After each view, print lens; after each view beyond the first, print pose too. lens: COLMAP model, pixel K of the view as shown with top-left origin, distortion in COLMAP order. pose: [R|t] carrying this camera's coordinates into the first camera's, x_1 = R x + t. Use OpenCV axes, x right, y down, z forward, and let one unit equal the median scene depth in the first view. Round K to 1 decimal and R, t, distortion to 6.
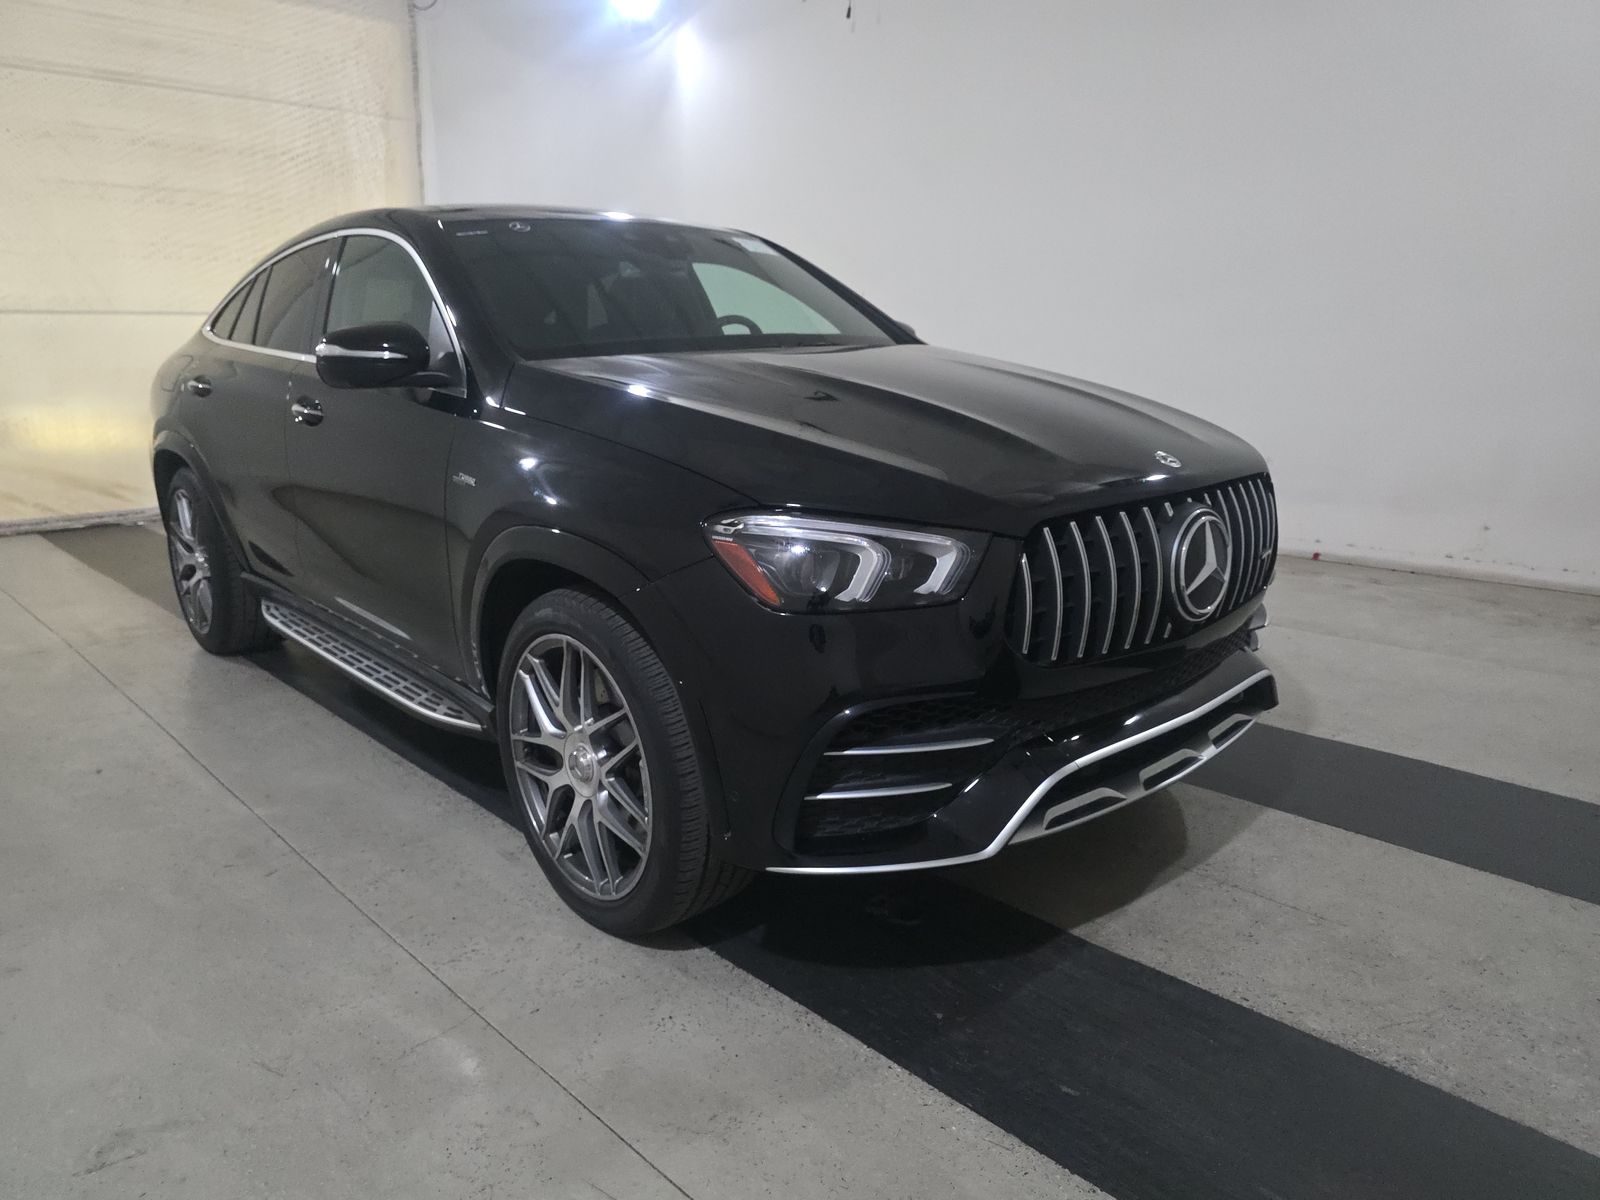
lens RADIAL K [[1068.7, 0, 810.1], [0, 1068.7, 598.3], [0, 0, 1]] dist [0.033438, -0.030134]
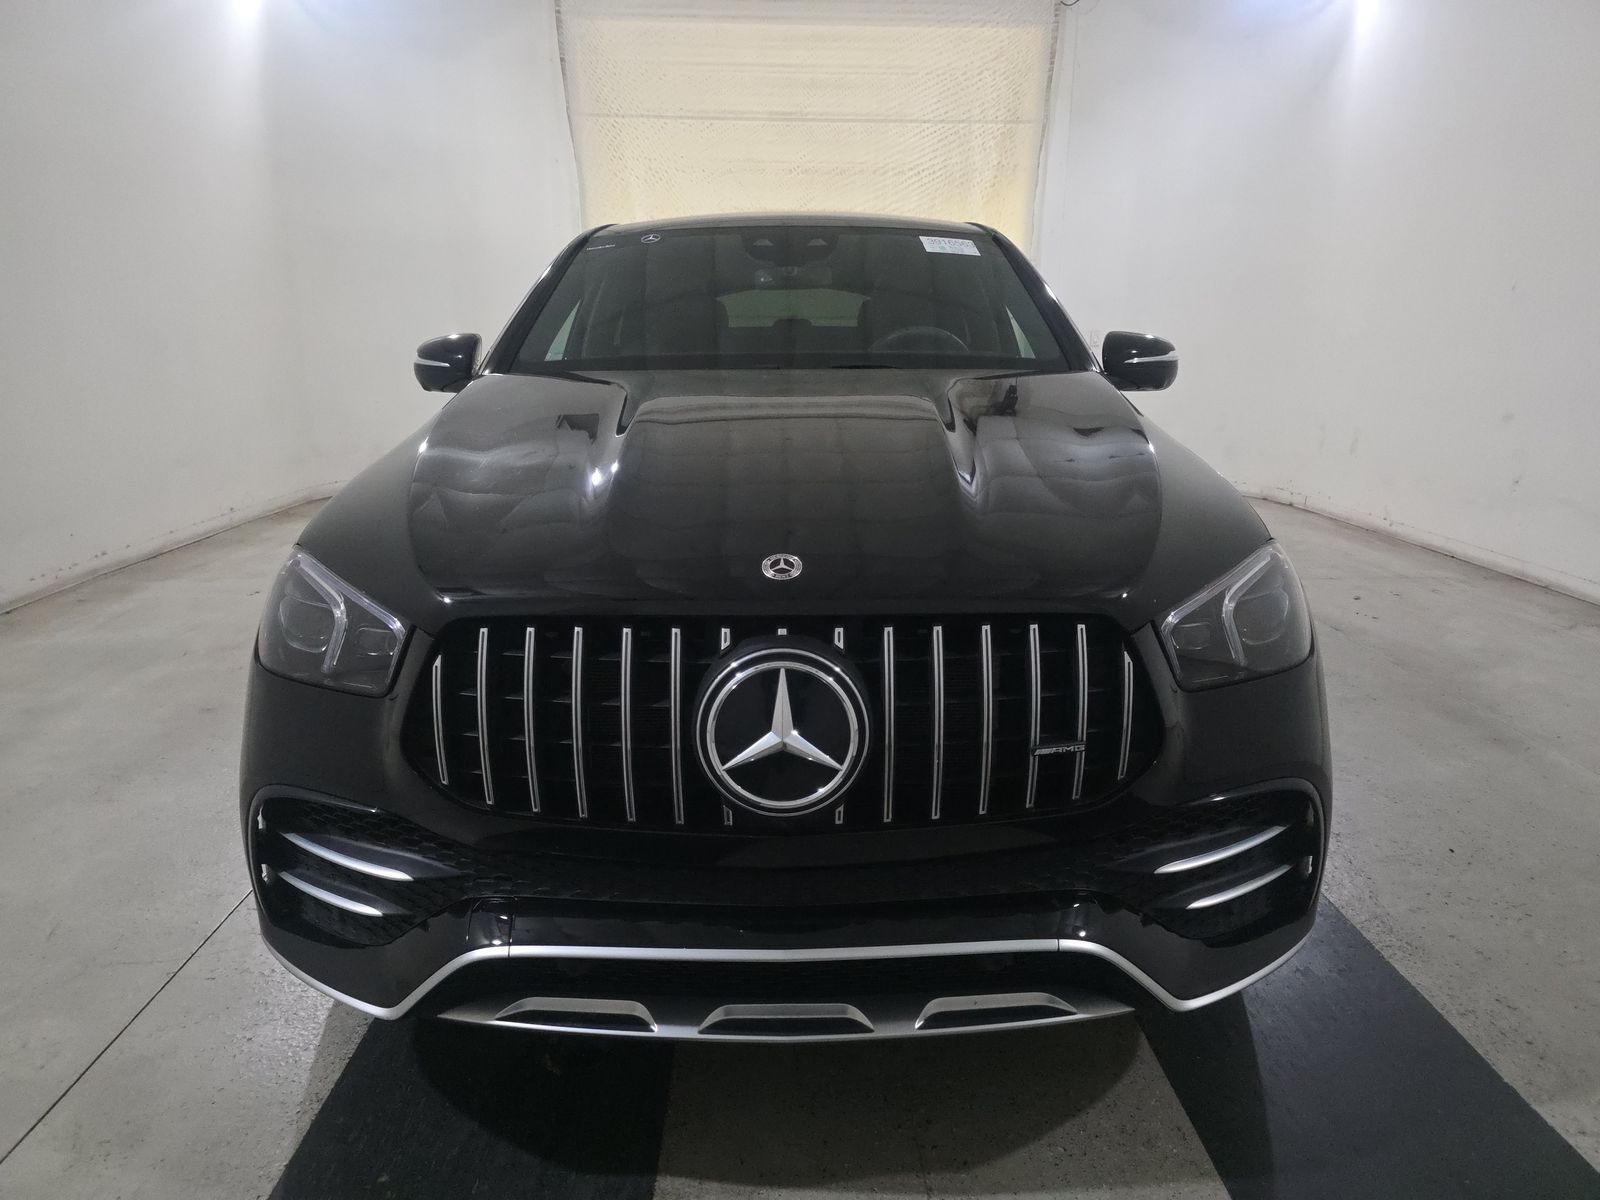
lens RADIAL K [[1068.7, 0, 810.1], [0, 1068.7, 598.3], [0, 0, 1]] dist [0.033438, -0.030134]
pose [[0.742872, 0.171872, -0.646994, 0.223158], [-0.169724, 0.983257, 0.066323, -0.044825], [0.647561, 0.060541, 0.759605, 0.147821]]
